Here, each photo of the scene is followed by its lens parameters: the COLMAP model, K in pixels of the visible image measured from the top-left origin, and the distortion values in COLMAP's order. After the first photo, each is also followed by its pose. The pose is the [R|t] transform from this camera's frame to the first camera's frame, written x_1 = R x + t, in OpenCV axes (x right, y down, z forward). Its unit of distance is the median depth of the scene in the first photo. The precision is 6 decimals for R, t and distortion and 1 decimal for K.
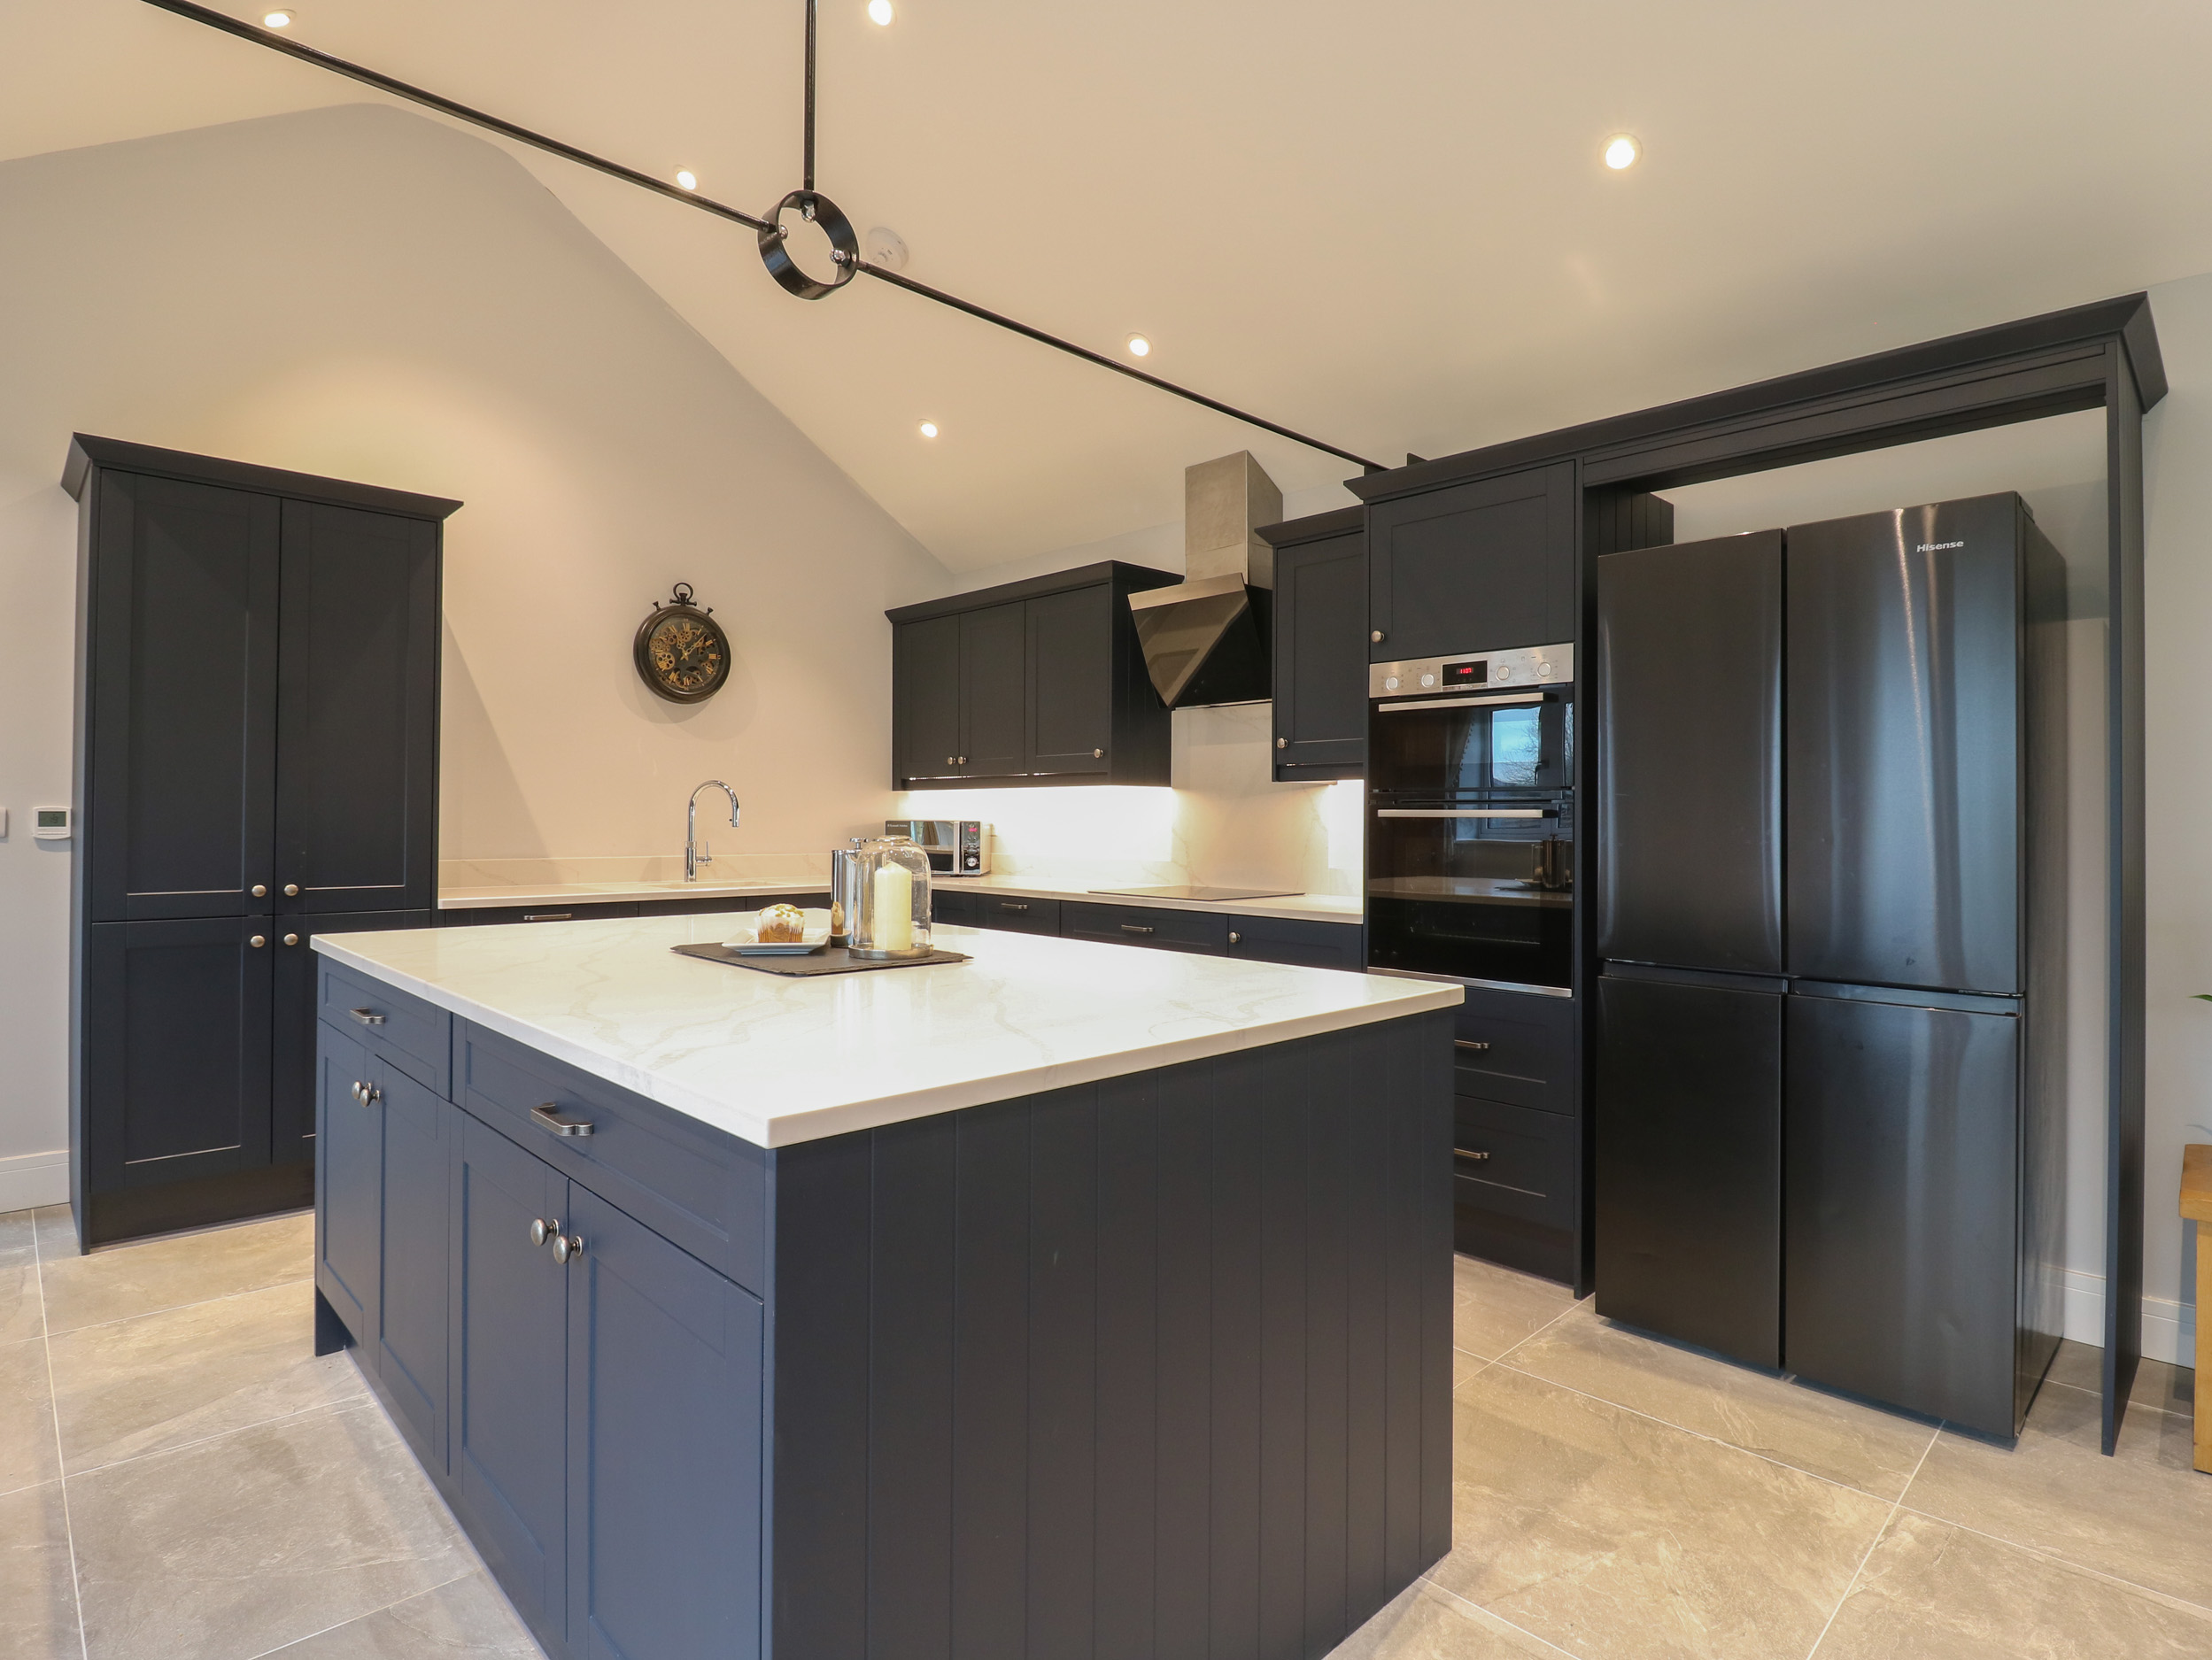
lens RADIAL K [[1151.7, 0, 1118.3], [0, 1151.7, 811.3], [0, 0, 1]] dist [0.001544, -0.012665]
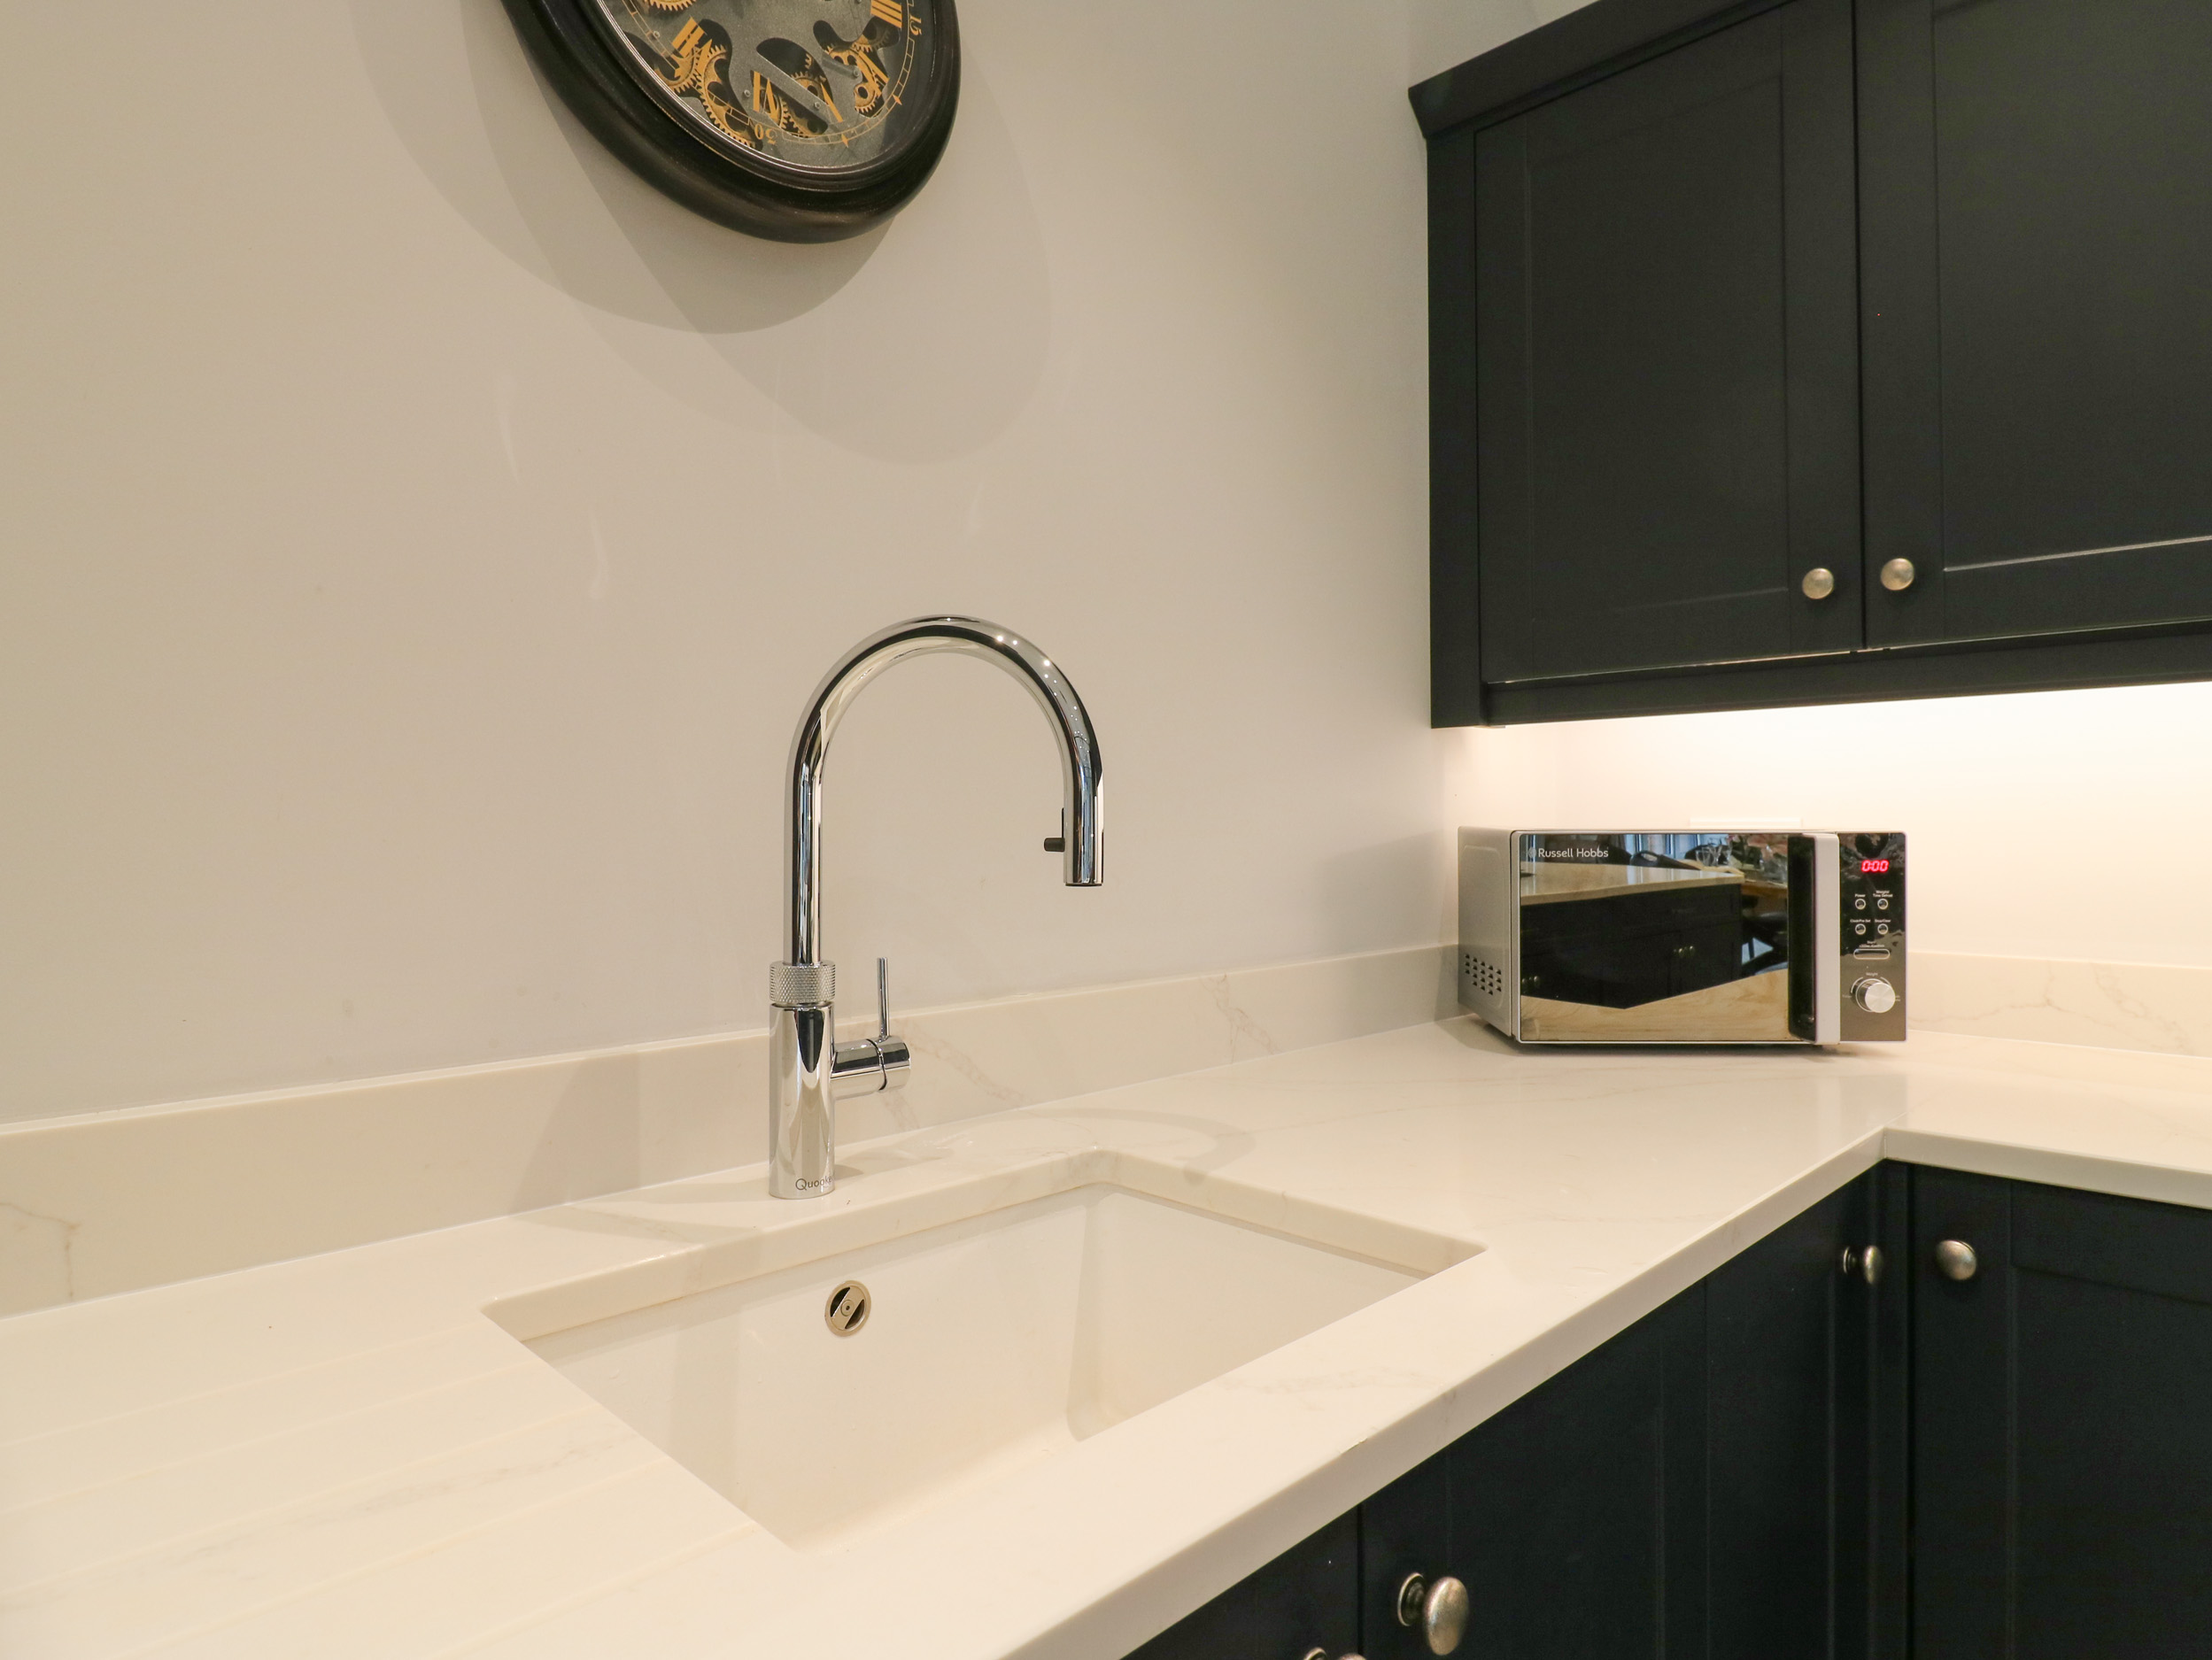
lens RADIAL K [[1268.4, 0, 1117.4], [0, 1268.4, 821.2], [0, 0, 1]] dist [-0.001836, 0.001170]
pose [[0.999872, -0.009549, 0.012807, -0.358074], [0.009514, 0.999951, 0.002761, 0.004666], [-0.012833, -0.002639, 0.999914, 0.883984]]
